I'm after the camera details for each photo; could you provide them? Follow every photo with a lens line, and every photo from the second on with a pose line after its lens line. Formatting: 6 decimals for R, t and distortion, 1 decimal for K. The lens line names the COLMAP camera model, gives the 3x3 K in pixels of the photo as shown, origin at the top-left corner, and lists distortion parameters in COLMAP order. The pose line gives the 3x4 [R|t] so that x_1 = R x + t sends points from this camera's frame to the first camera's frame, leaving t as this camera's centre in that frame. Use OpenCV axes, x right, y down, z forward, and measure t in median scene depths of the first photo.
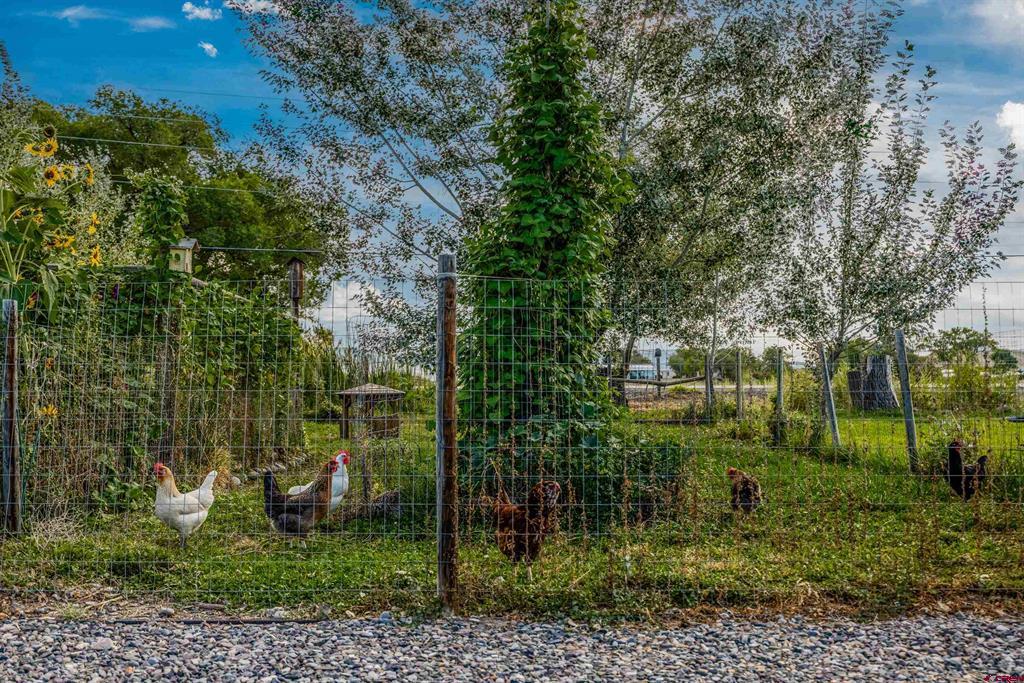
lens RADIAL K [[977.2, 0, 512.0], [0, 977.2, 341.5], [0, 0, 1]] dist [0.001094, -0.004010]
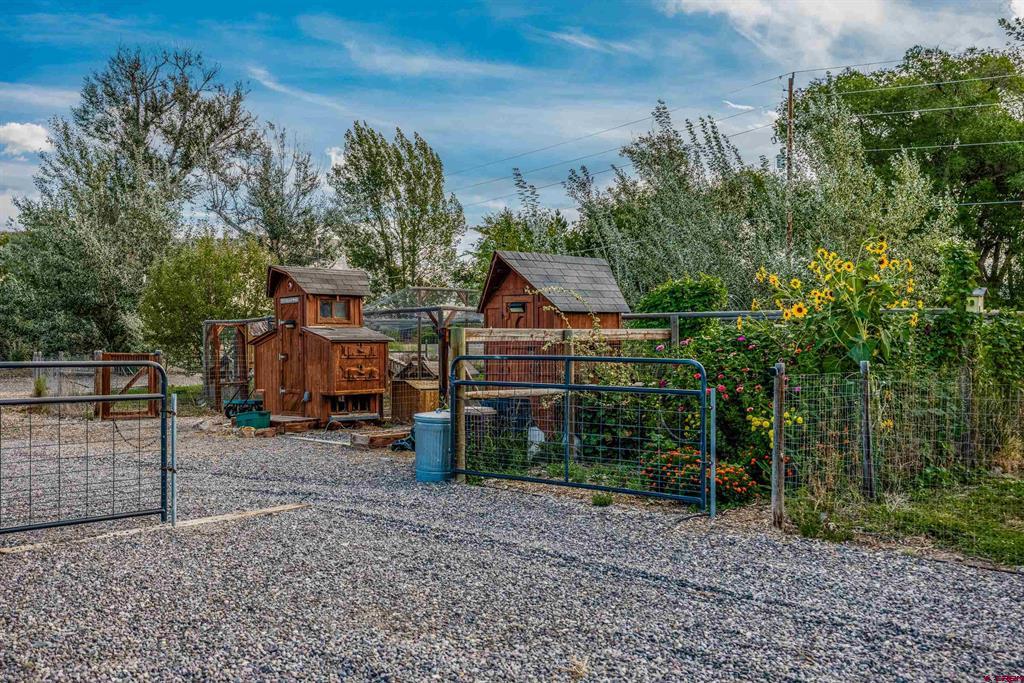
lens RADIAL K [[977.2, 0, 512.0], [0, 977.2, 341.5], [0, 0, 1]] dist [0.001094, -0.004010]
pose [[0.703557, -0.000194, -0.710639, 0.208803], [0.047909, 0.997738, 0.047159, -0.149415], [0.709022, -0.067225, 0.701975, -0.498412]]
